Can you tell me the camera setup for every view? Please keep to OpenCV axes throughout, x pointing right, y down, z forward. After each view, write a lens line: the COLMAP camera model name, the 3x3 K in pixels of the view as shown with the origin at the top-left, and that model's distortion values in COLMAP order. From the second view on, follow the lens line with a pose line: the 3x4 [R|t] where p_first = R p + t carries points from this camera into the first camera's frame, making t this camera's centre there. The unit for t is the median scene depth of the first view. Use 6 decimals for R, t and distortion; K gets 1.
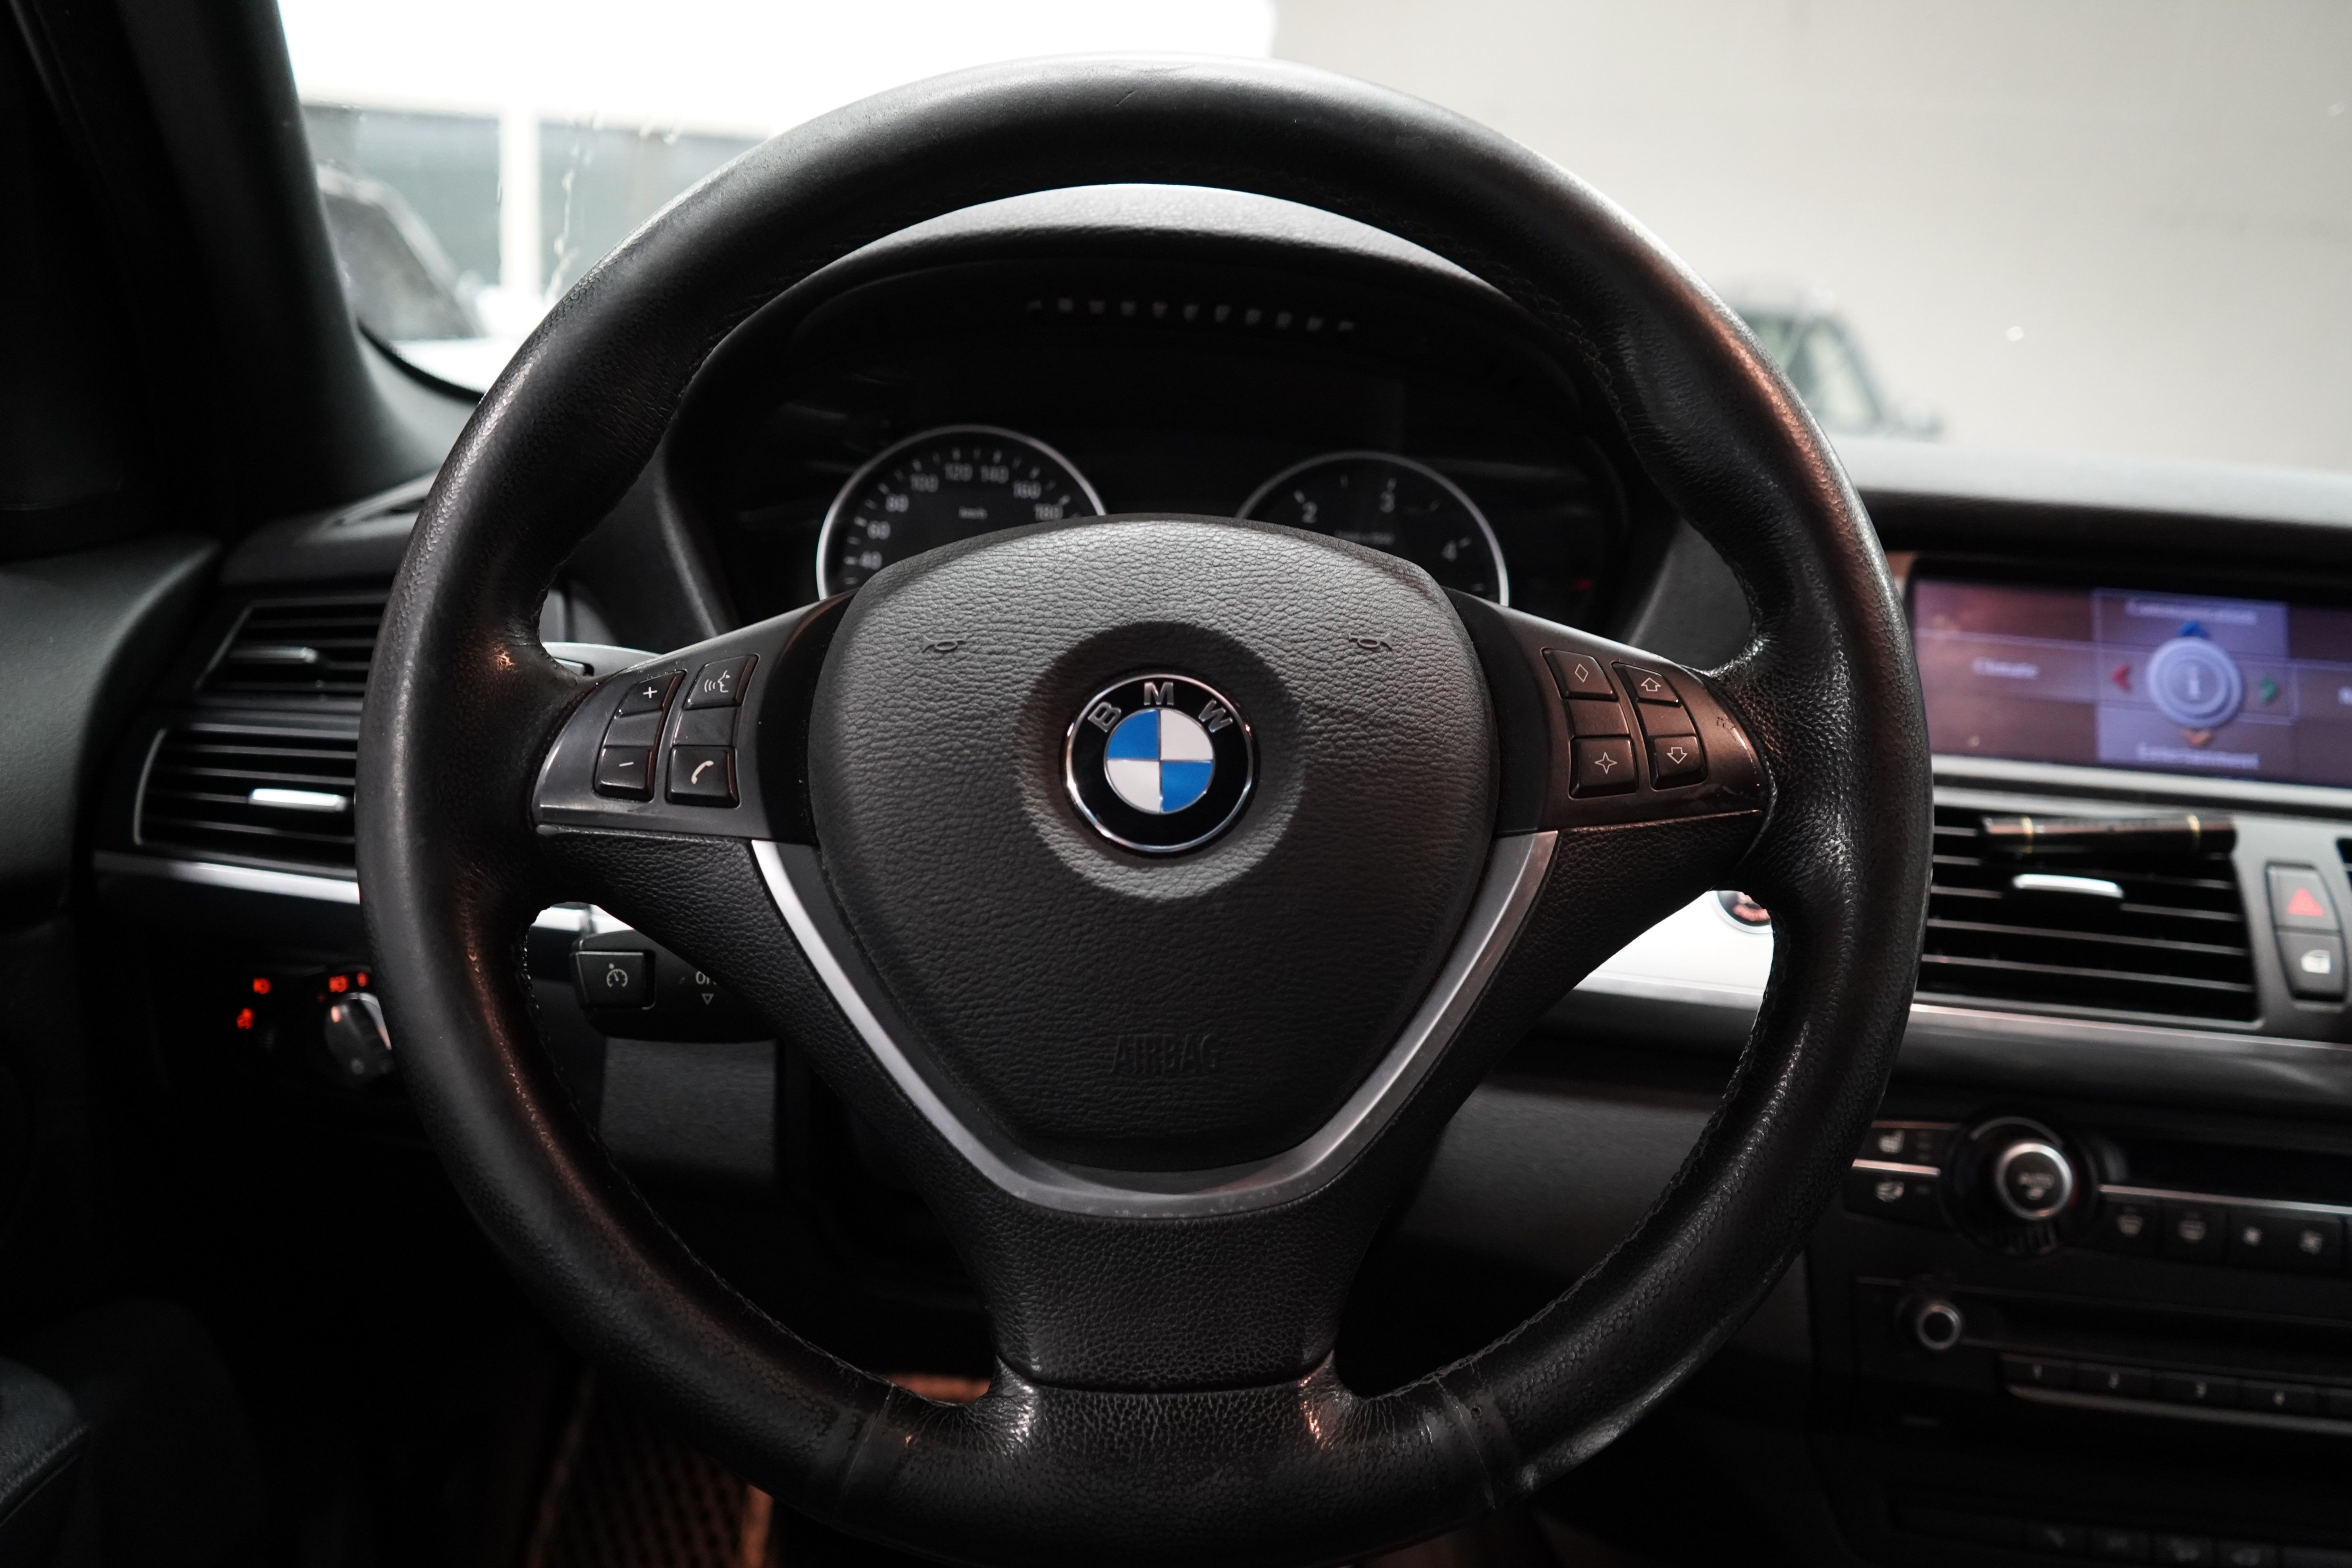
lens RADIAL K [[2011.1, 0, 1176.0], [0, 2011.1, 784.0], [0, 0, 1]] dist [-0.003160, 0.000604]
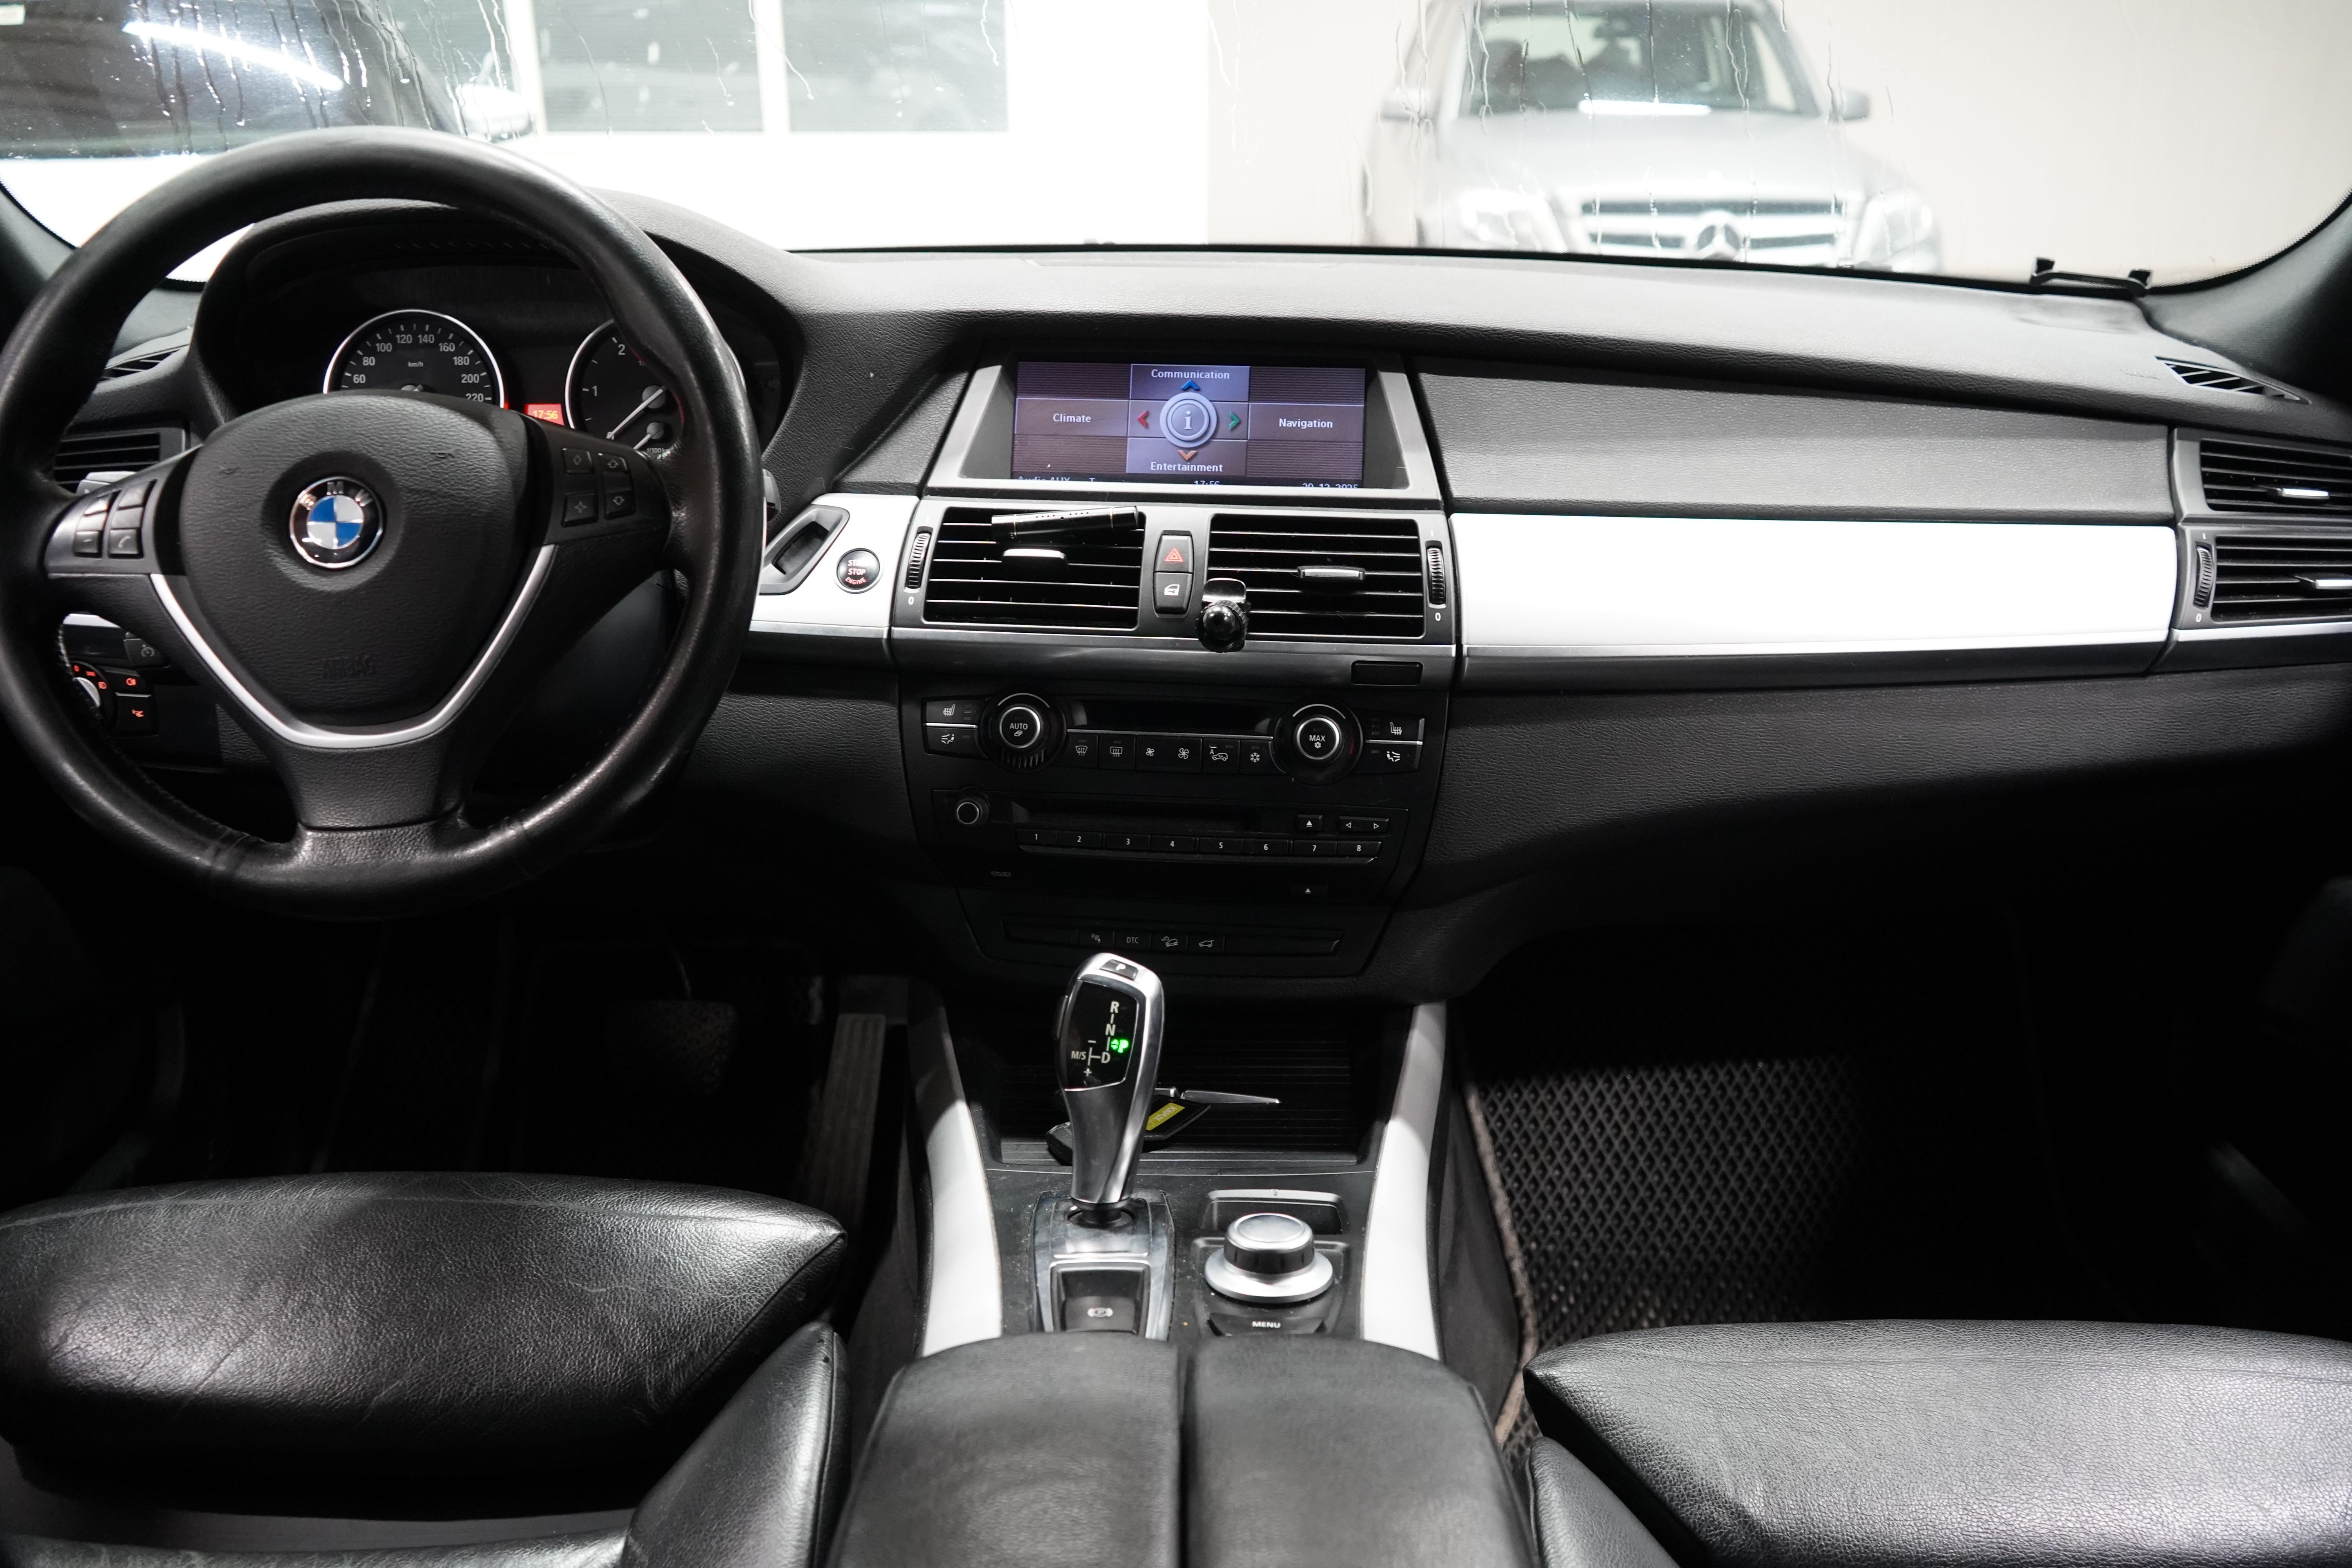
lens RADIAL K [[1918.7, 0, 1176.0], [0, 1918.7, 784.0], [0, 0, 1]] dist [-0.030669, 0.002881]
pose [[0.997737, -0.054210, -0.039774, 0.614398], [0.059529, 0.987235, 0.147725, 0.010741], [0.031258, -0.149758, 0.988228, -0.617125]]
